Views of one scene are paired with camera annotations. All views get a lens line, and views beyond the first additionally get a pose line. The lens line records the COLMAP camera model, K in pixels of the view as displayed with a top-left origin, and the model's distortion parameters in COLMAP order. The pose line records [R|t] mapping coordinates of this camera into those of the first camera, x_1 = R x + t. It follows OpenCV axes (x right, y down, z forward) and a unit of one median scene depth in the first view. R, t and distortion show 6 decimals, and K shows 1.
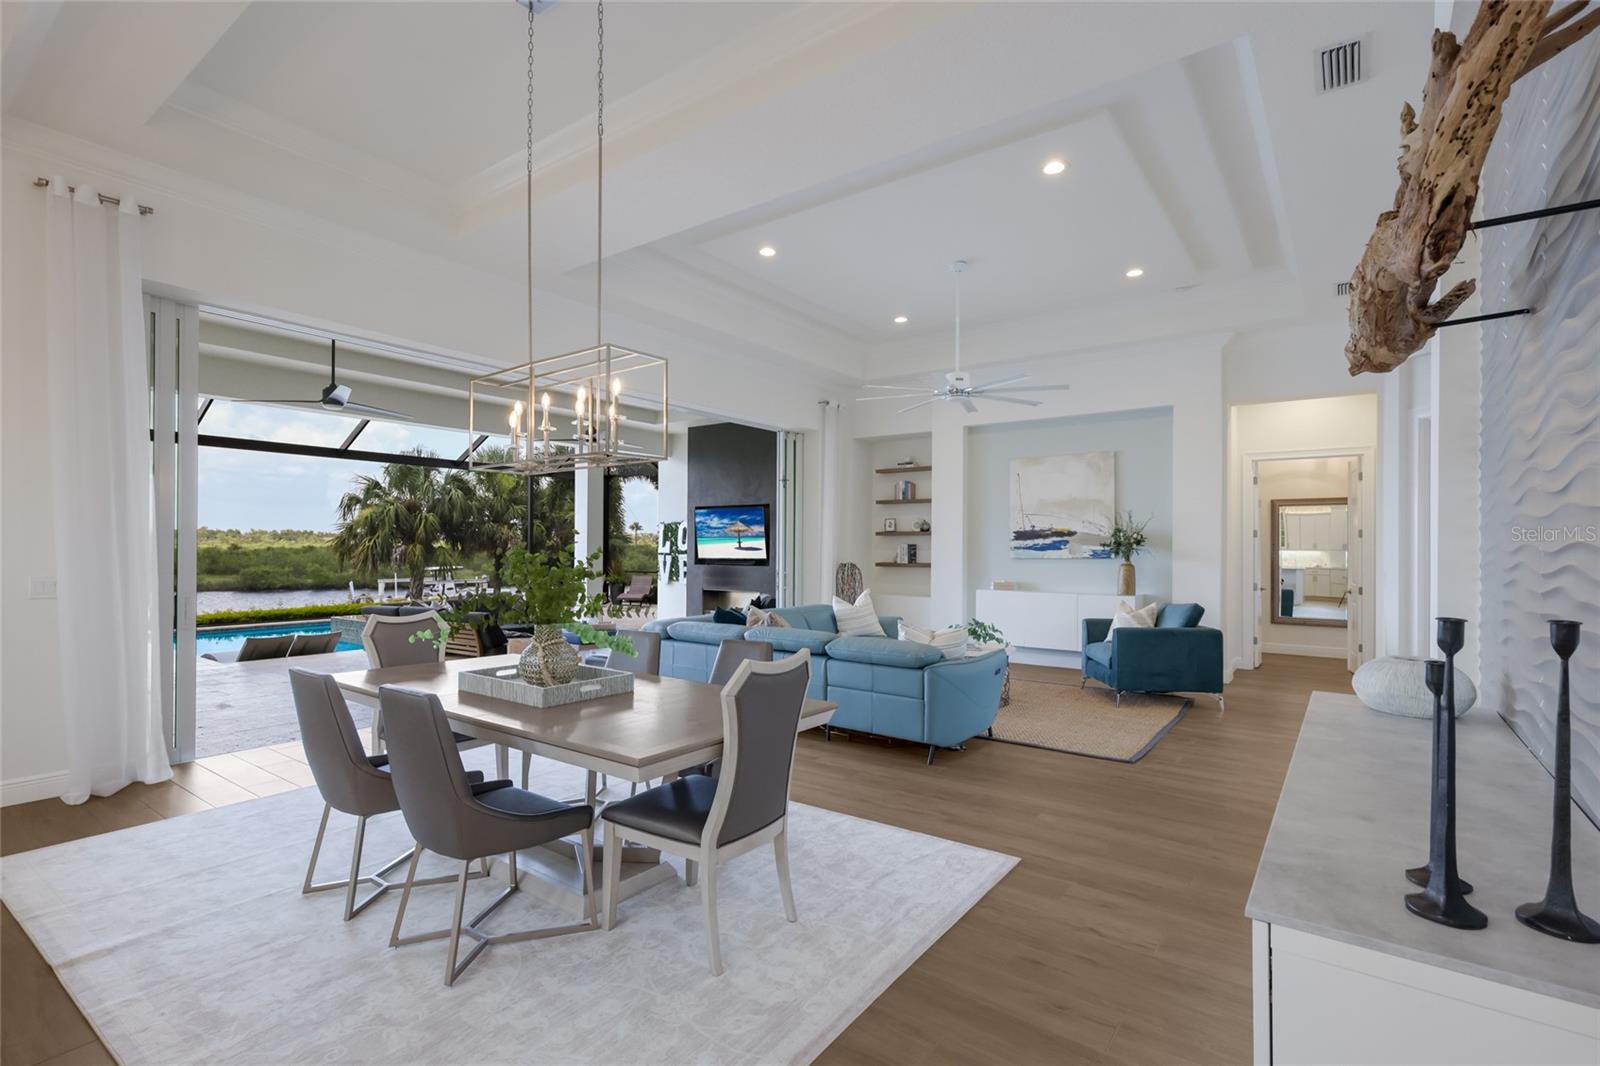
lens RADIAL K [[734.6, 0, 800.0], [0, 734.6, 533.0], [0, 0, 1]] dist [0.009378, -0.000131]
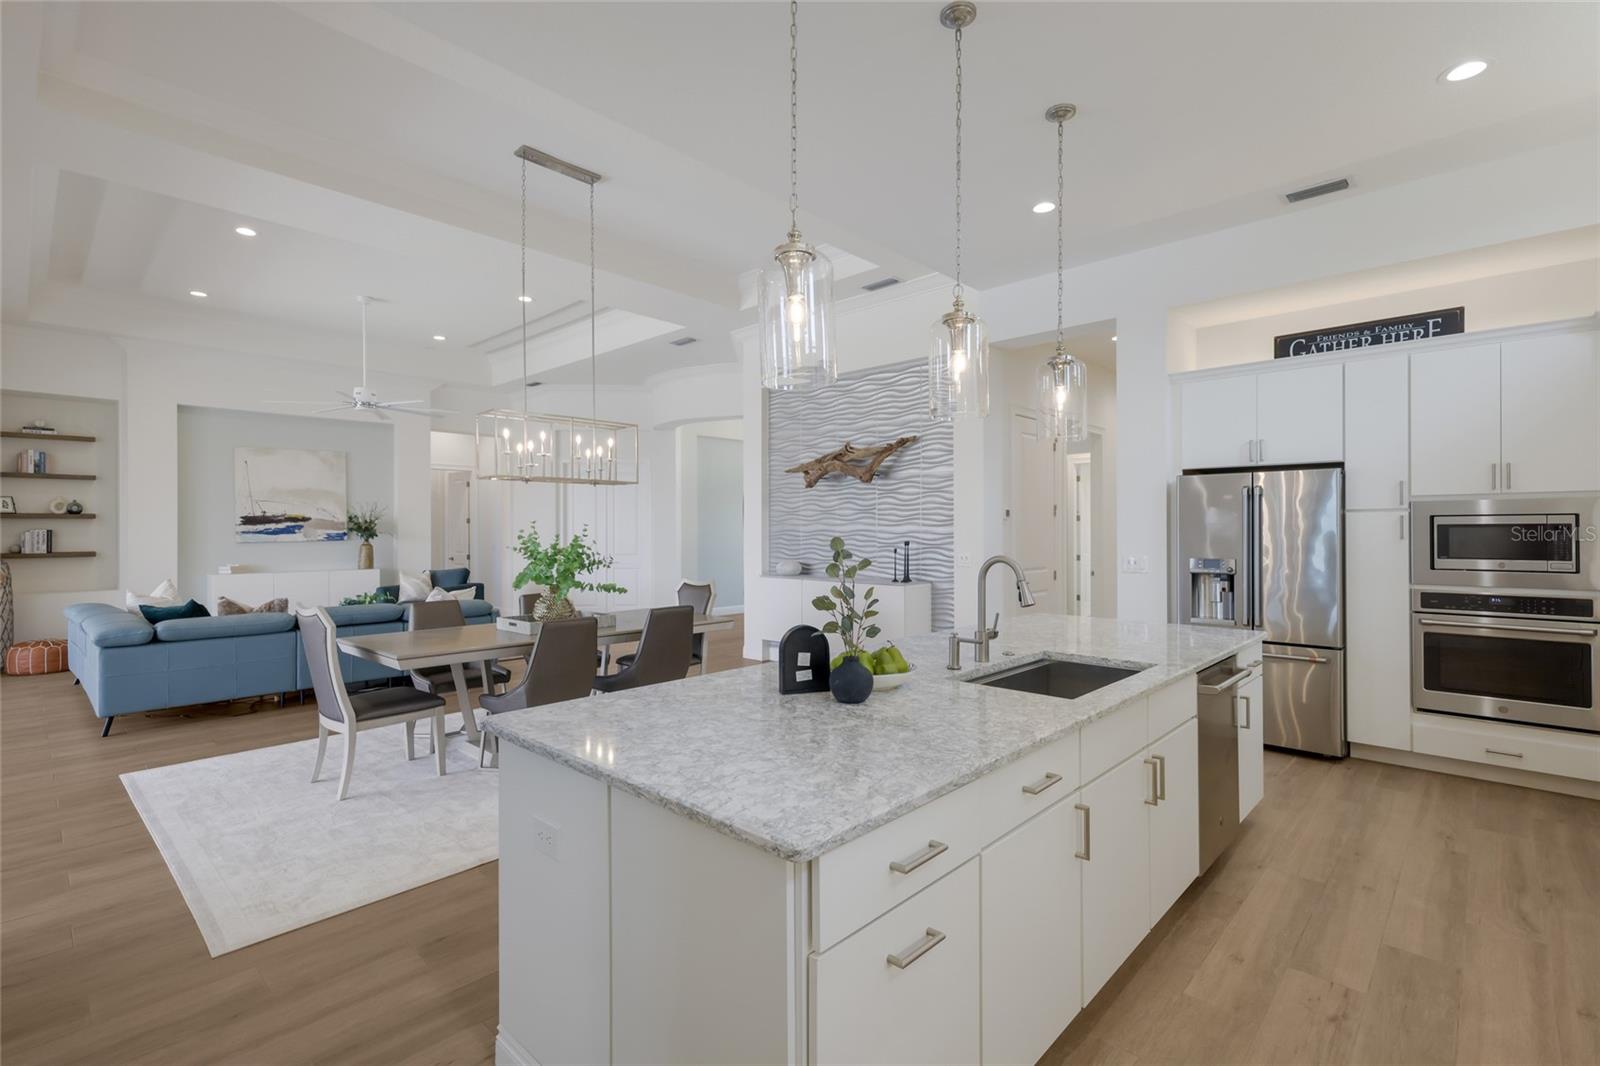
lens RADIAL K [[734.6, 0, 800.0], [0, 734.6, 533.0], [0, 0, 1]] dist [0.009378, -0.000131]
pose [[0.136058, -0.012653, 0.990620, -0.494607], [-0.015387, 0.999771, 0.014883, -0.005069], [-0.990581, -0.017268, 0.135832, 0.061308]]
